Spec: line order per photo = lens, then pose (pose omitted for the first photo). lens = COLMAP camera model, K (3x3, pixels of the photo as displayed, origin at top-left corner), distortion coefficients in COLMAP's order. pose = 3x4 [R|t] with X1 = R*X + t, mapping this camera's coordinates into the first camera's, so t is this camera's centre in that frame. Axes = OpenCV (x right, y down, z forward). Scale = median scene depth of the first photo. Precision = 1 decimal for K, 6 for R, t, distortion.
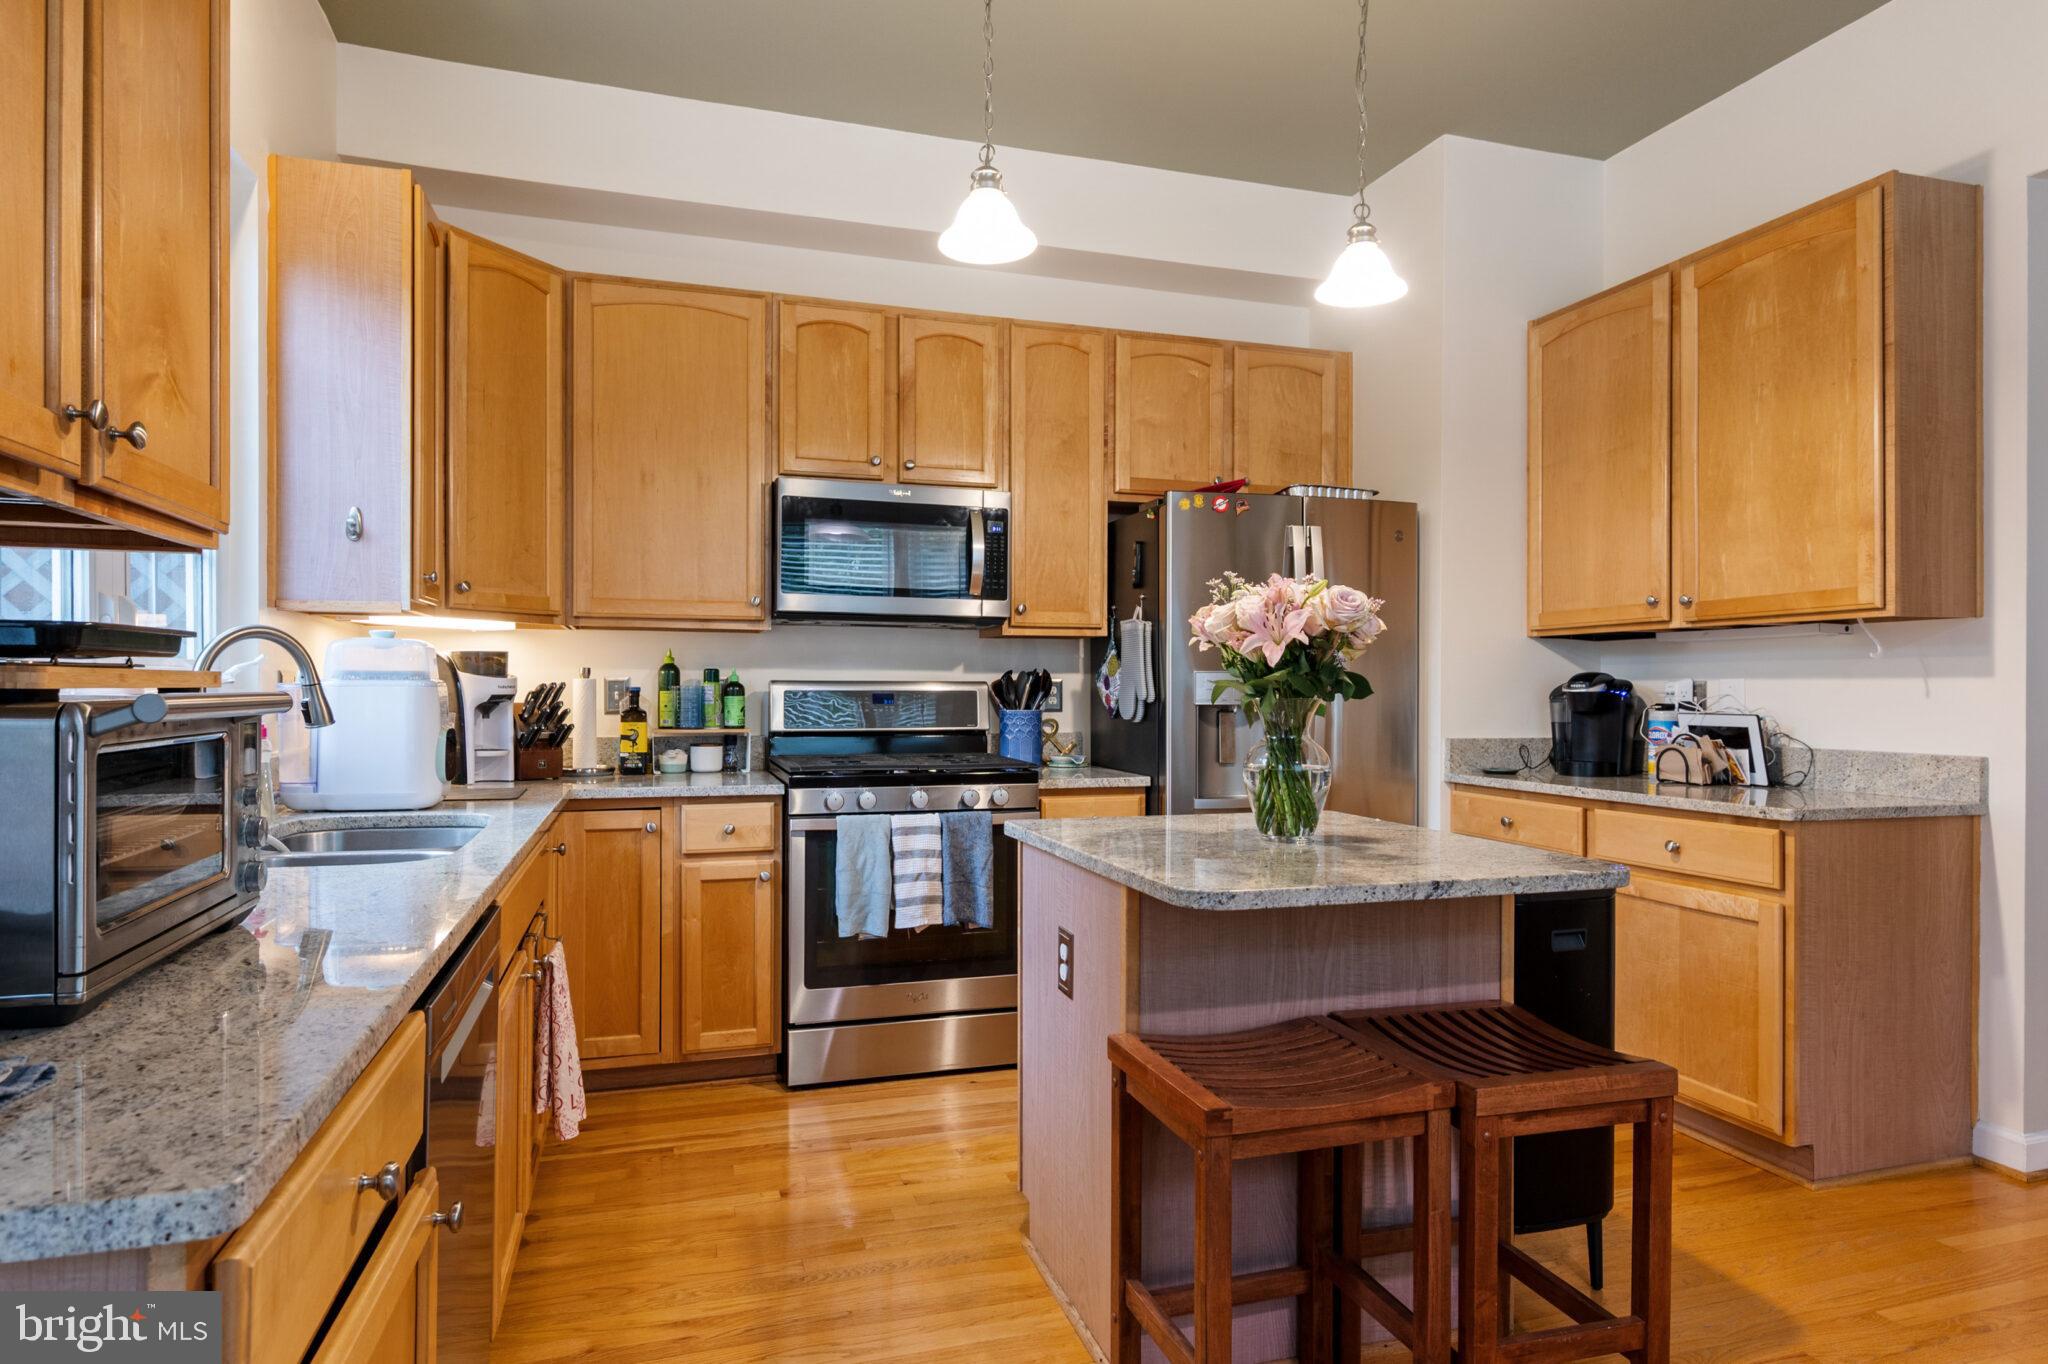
lens RADIAL K [[1171.7, 0, 1023.0], [0, 1171.7, 697.9], [0, 0, 1]] dist [0.000453, -0.000819]
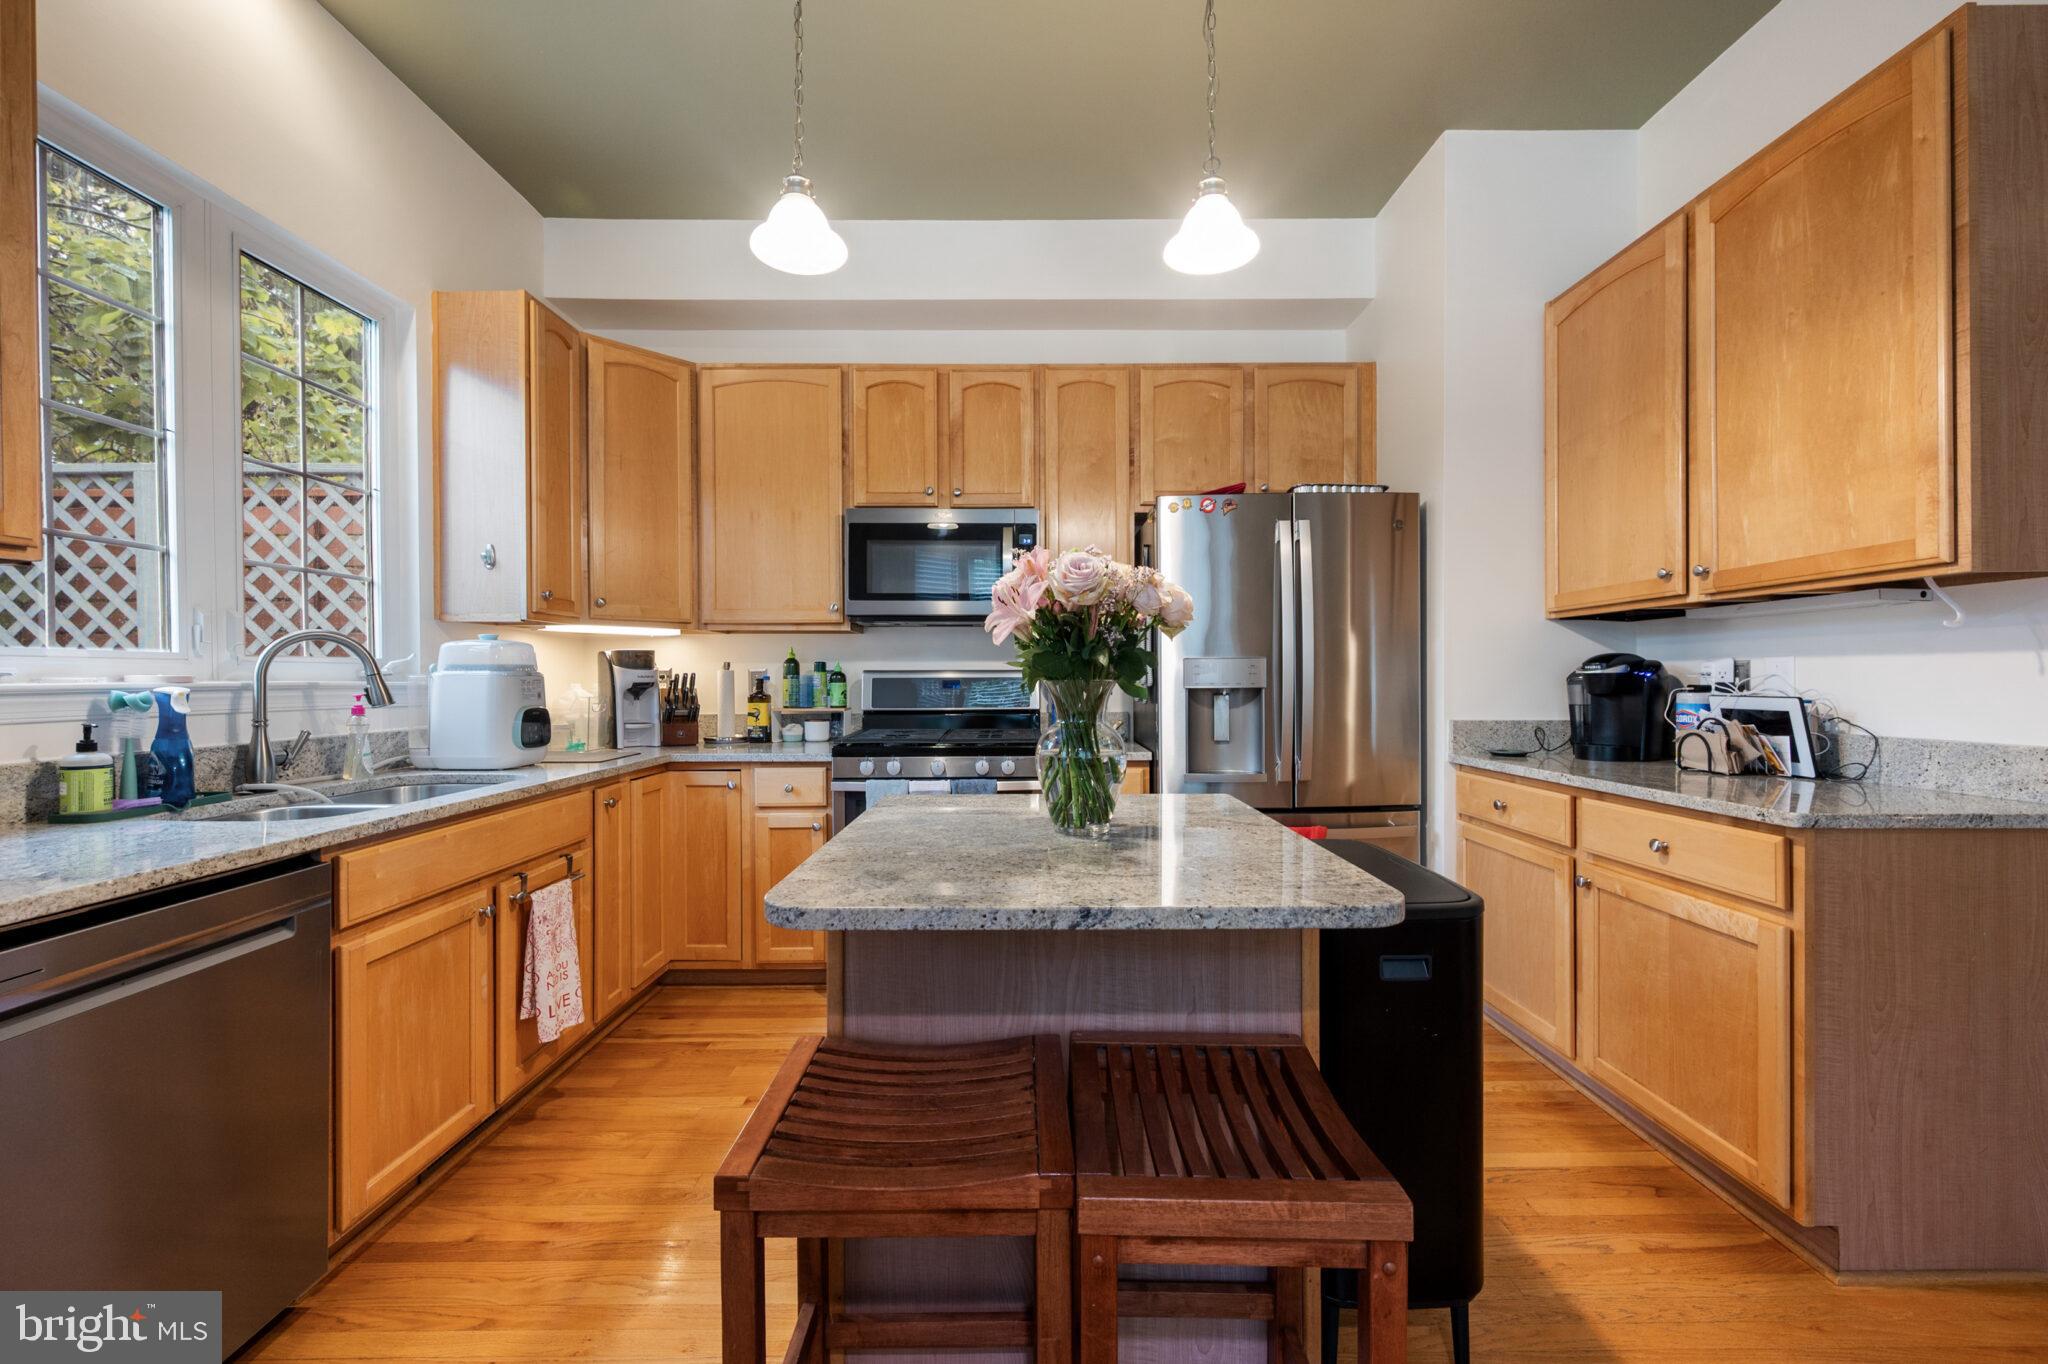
lens RADIAL K [[809.6, 0, 1025.9], [0, 809.6, 687.1], [0, 0, 1]] dist [-0.001272, 0.000283]
pose [[0.954255, -0.004040, -0.298965, 0.254054], [0.004707, 0.999988, 0.001511, 0.003240], [0.298956, -0.002850, 0.954263, 0.247244]]
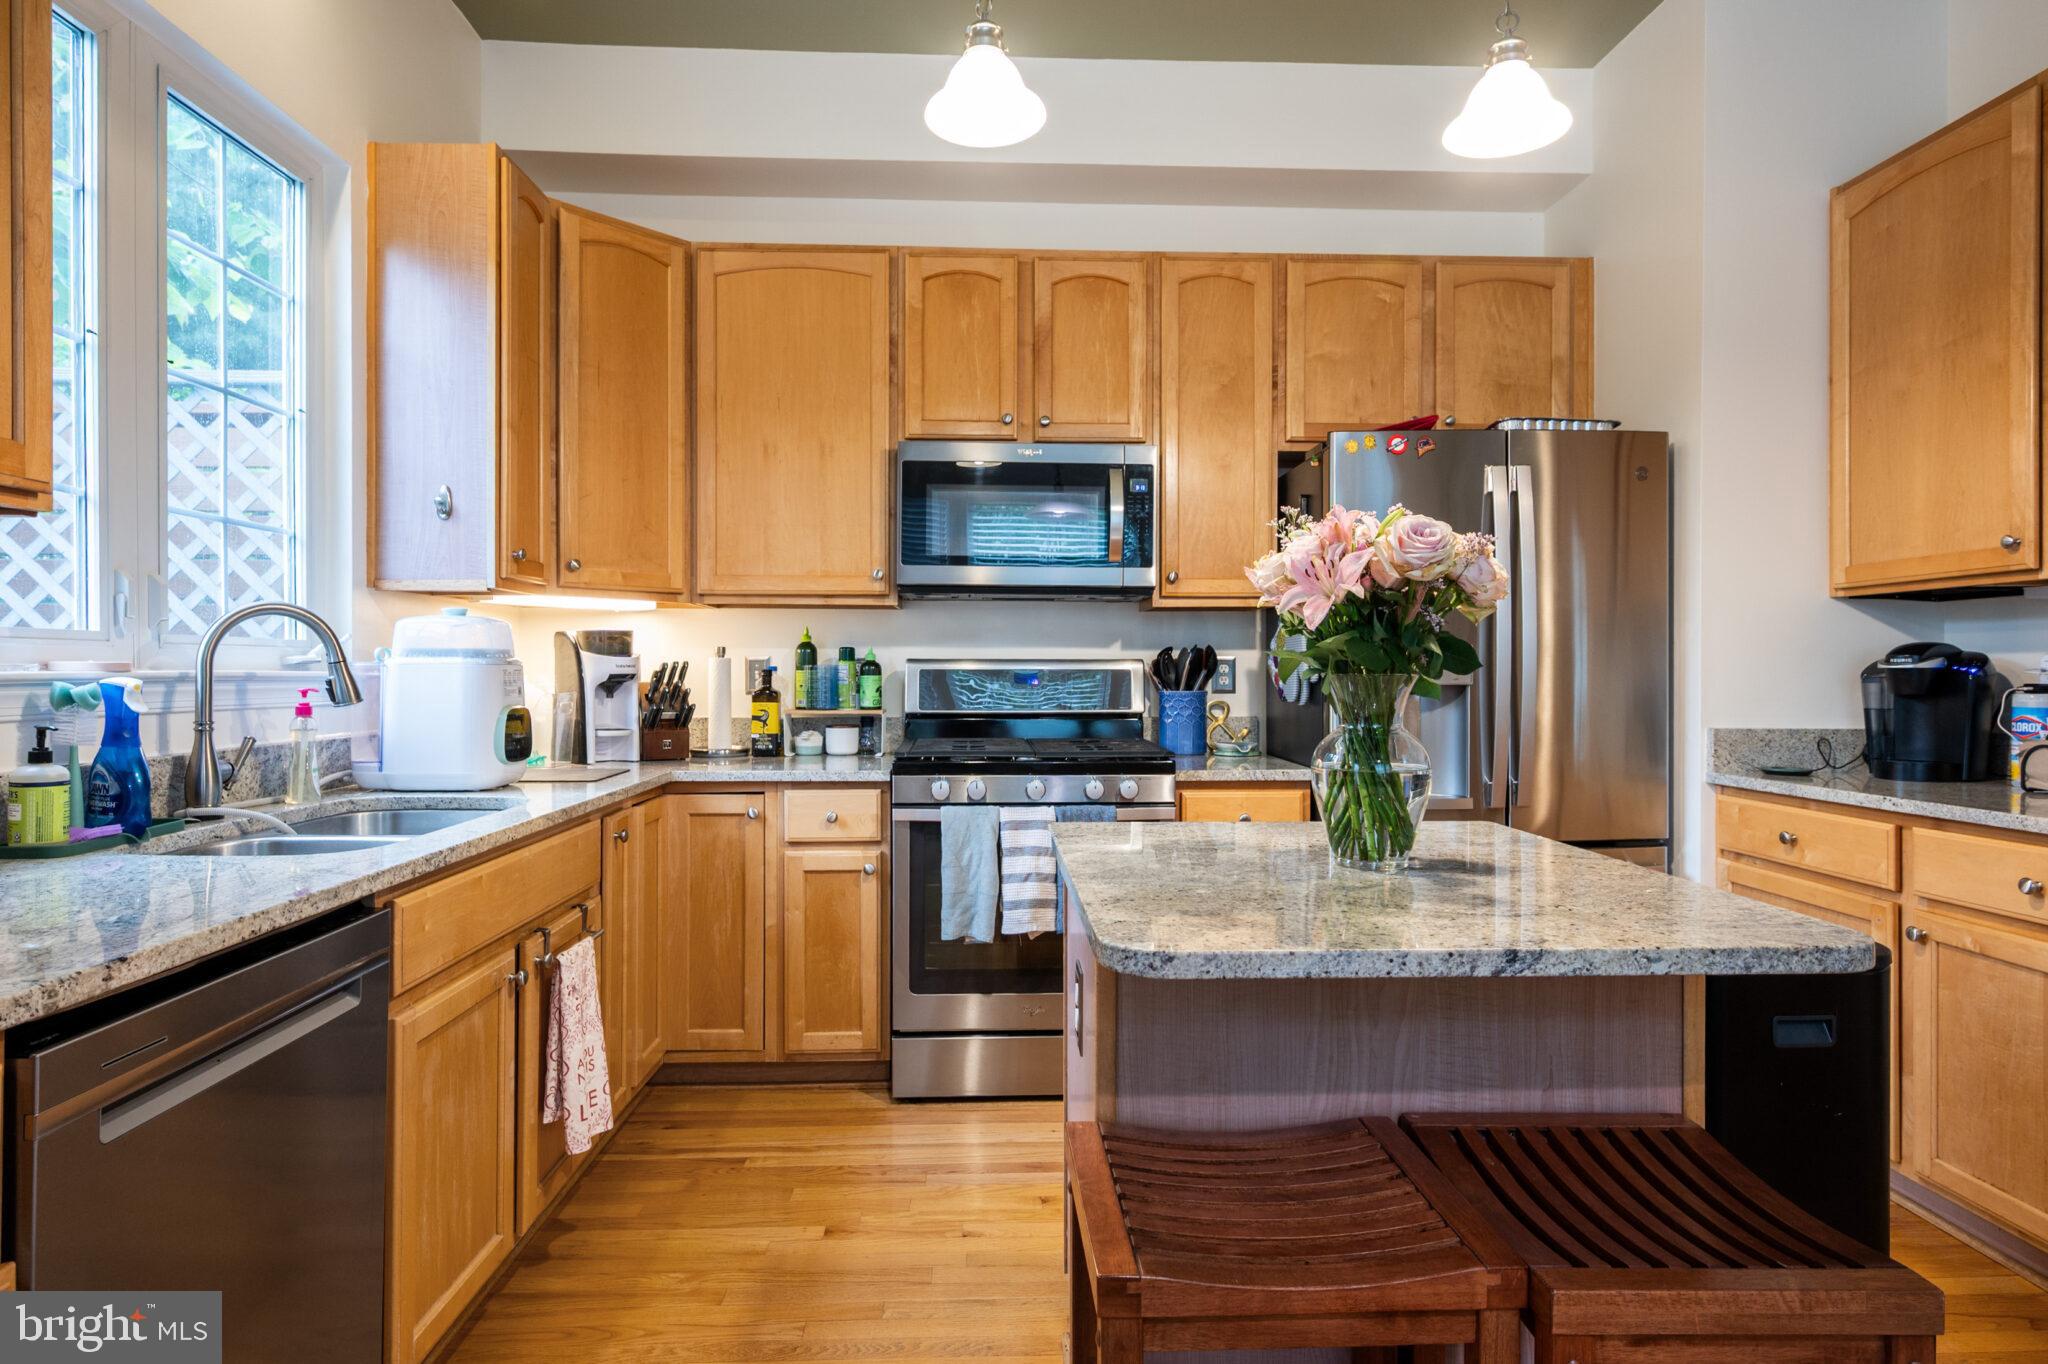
lens RADIAL K [[1133.0, 0, 1024.9], [0, 1133.0, 677.4], [0, 0, 1]] dist [-0.003271, 0.003620]
pose [[0.964995, -0.000754, -0.262266, 0.135881], [-0.000018, 0.999996, -0.002941, 0.003024], [0.262267, 0.002843, 0.964991, 0.167872]]
